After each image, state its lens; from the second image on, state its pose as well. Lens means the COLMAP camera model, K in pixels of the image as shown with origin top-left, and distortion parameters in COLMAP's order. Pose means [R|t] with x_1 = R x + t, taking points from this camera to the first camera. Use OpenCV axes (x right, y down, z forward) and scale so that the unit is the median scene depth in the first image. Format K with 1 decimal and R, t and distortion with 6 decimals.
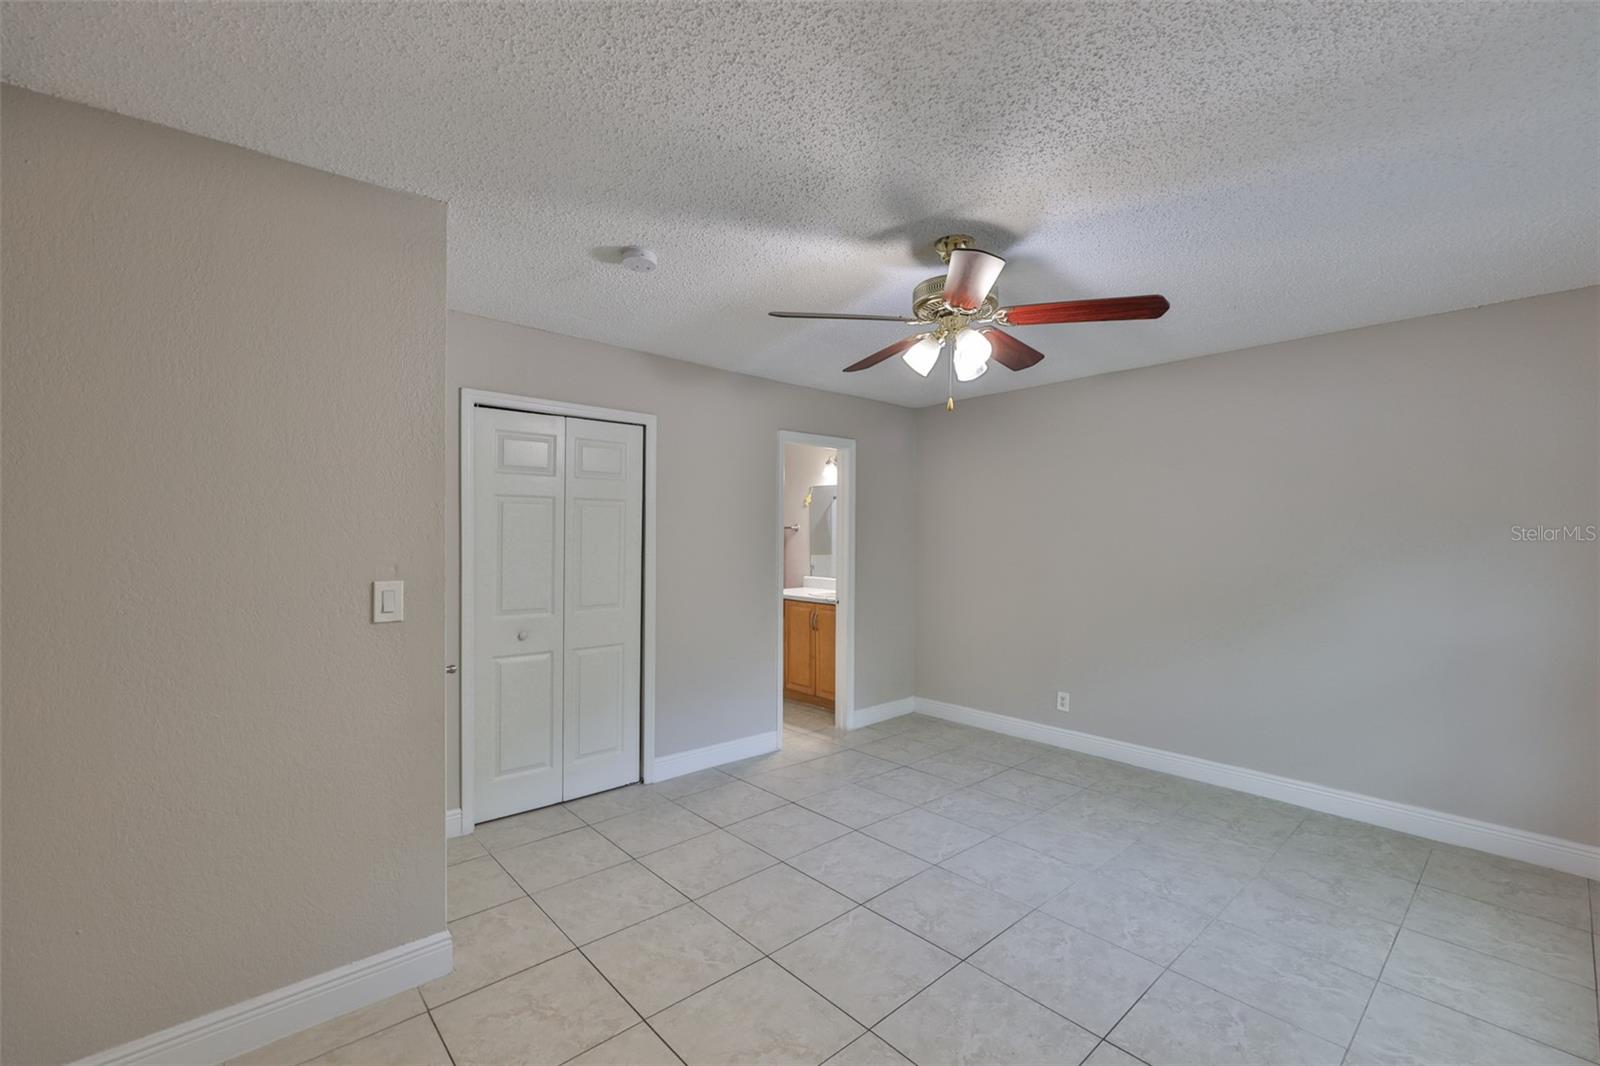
lens RADIAL K [[675.5, 0, 798.6], [0, 675.5, 534.2], [0, 0, 1]] dist [-0.000076, 0.000127]
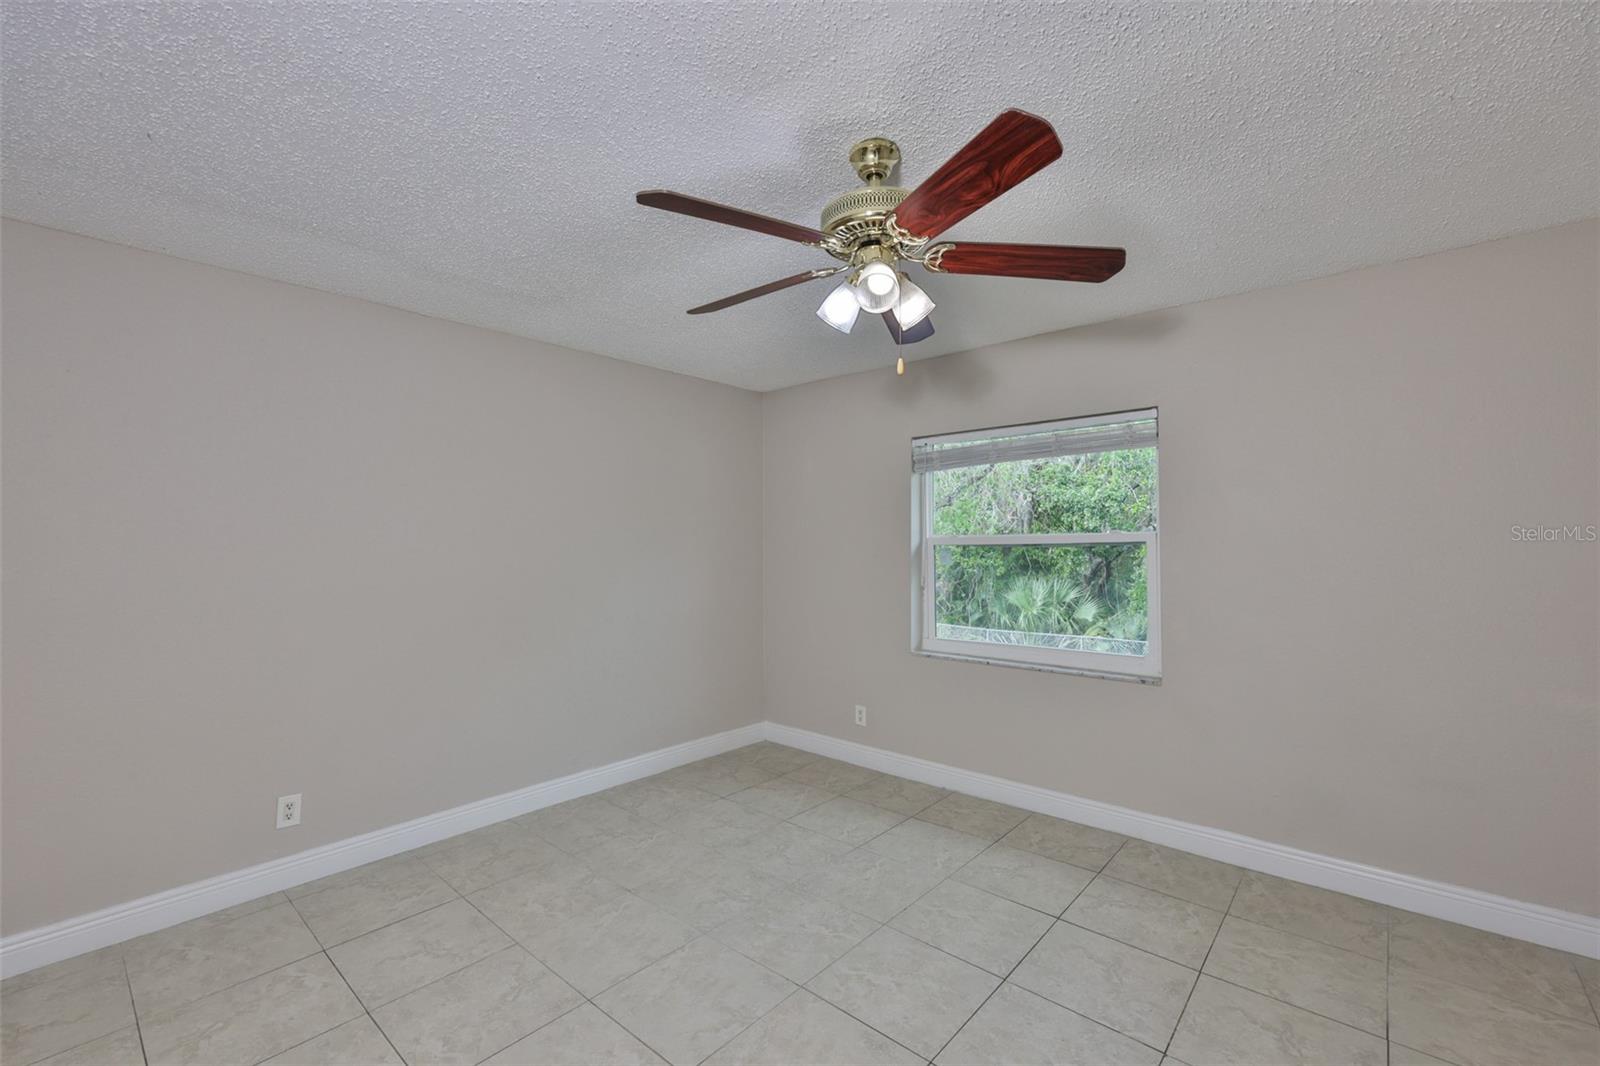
lens RADIAL K [[675.5, 0, 798.6], [0, 675.5, 534.2], [0, 0, 1]] dist [-0.000076, 0.000127]
pose [[-0.126034, 0.010658, 0.991969, -0.361919], [-0.005498, 0.999919, -0.011442, 0.005374], [-0.992011, -0.006896, -0.125966, 0.837778]]
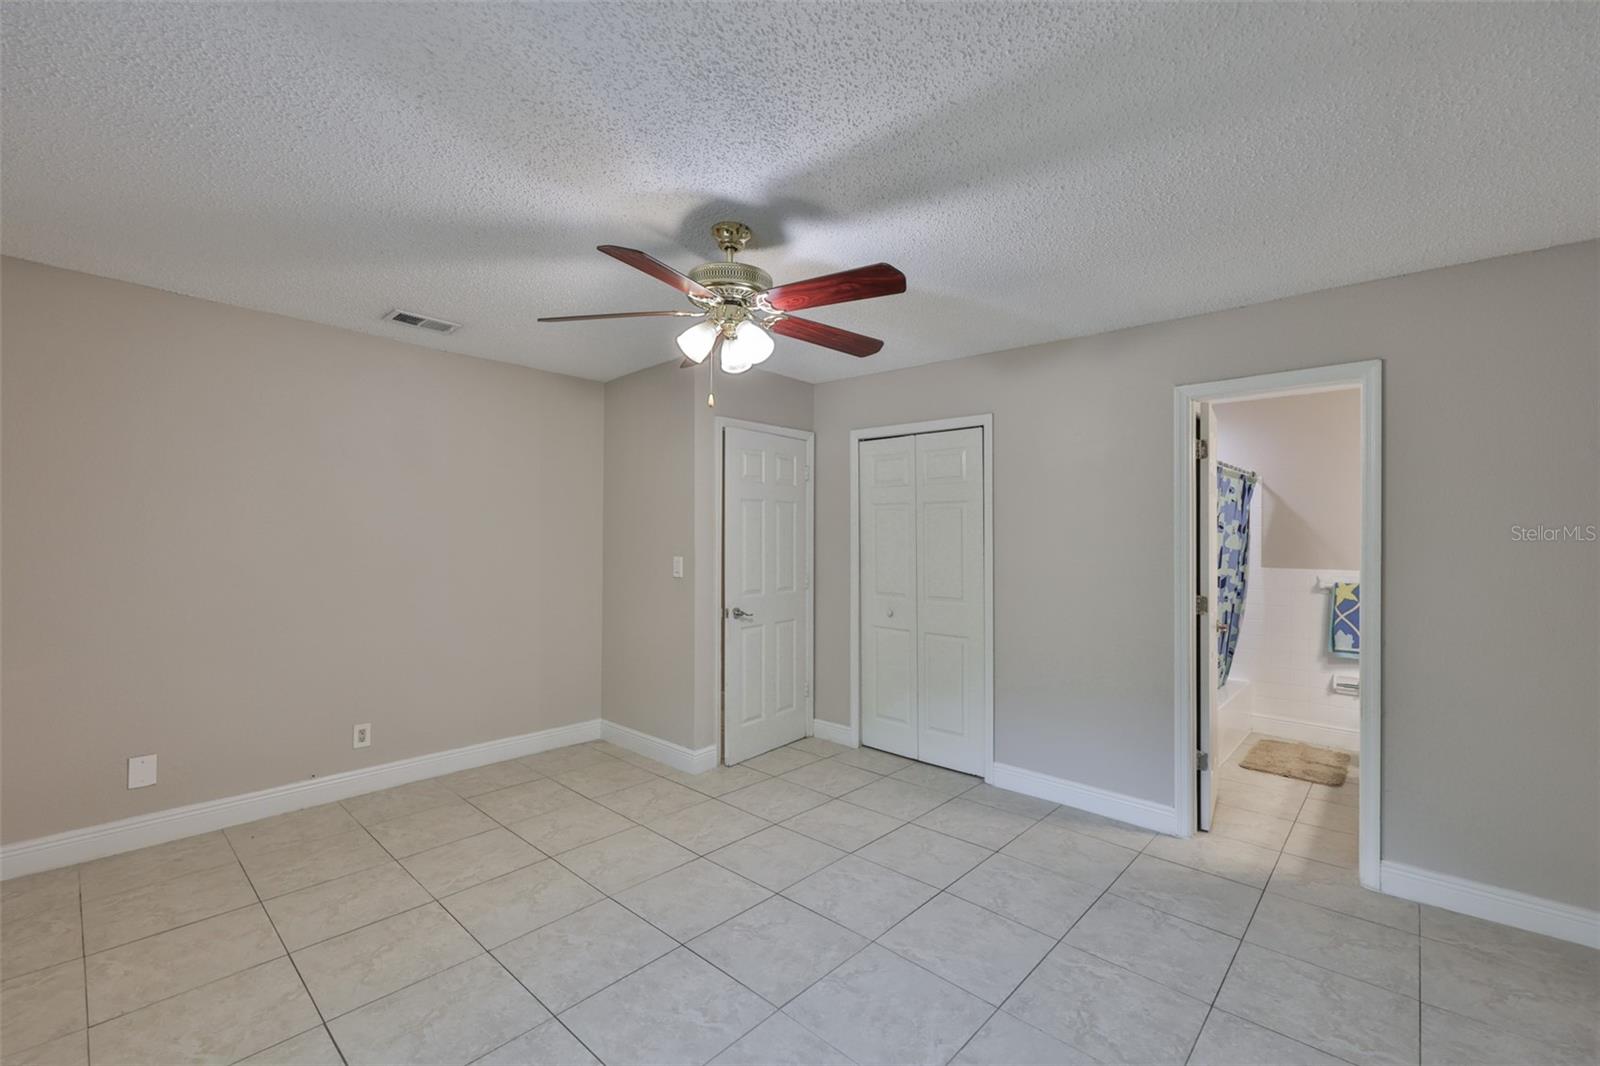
lens RADIAL K [[680.8, 0, 800.9], [0, 680.8, 530.3], [0, 0, 1]] dist [0.001020, 0.000055]
pose [[0.091955, -0.013051, -0.995678, 0.859888], [0.000187, 0.999914, -0.013090, 0.009882], [0.995763, 0.001018, 0.091950, 0.717084]]
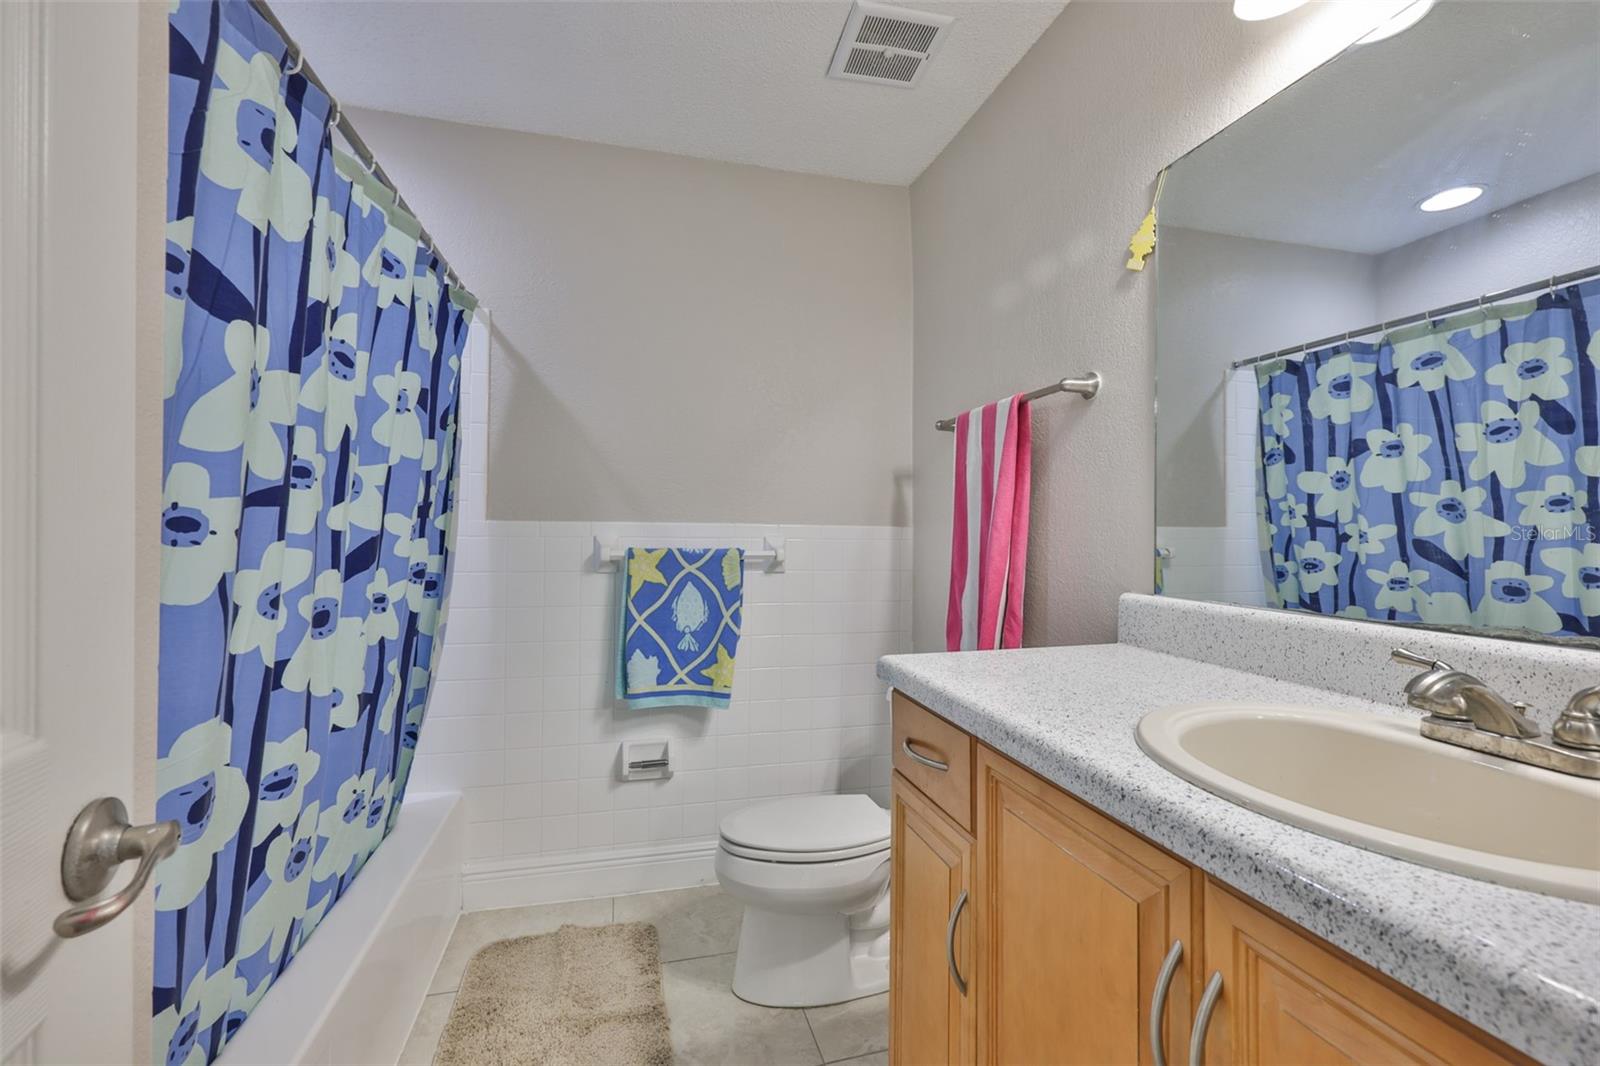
lens RADIAL K [[675.5, 0, 798.6], [0, 675.5, 534.2], [0, 0, 1]] dist [-0.000076, 0.000127]
pose [[0.888688, 0.004568, -0.458489, 0.030608], [-0.002902, 0.999986, 0.004338, 0.080782], [0.458502, -0.002525, 0.888690, 1.419366]]
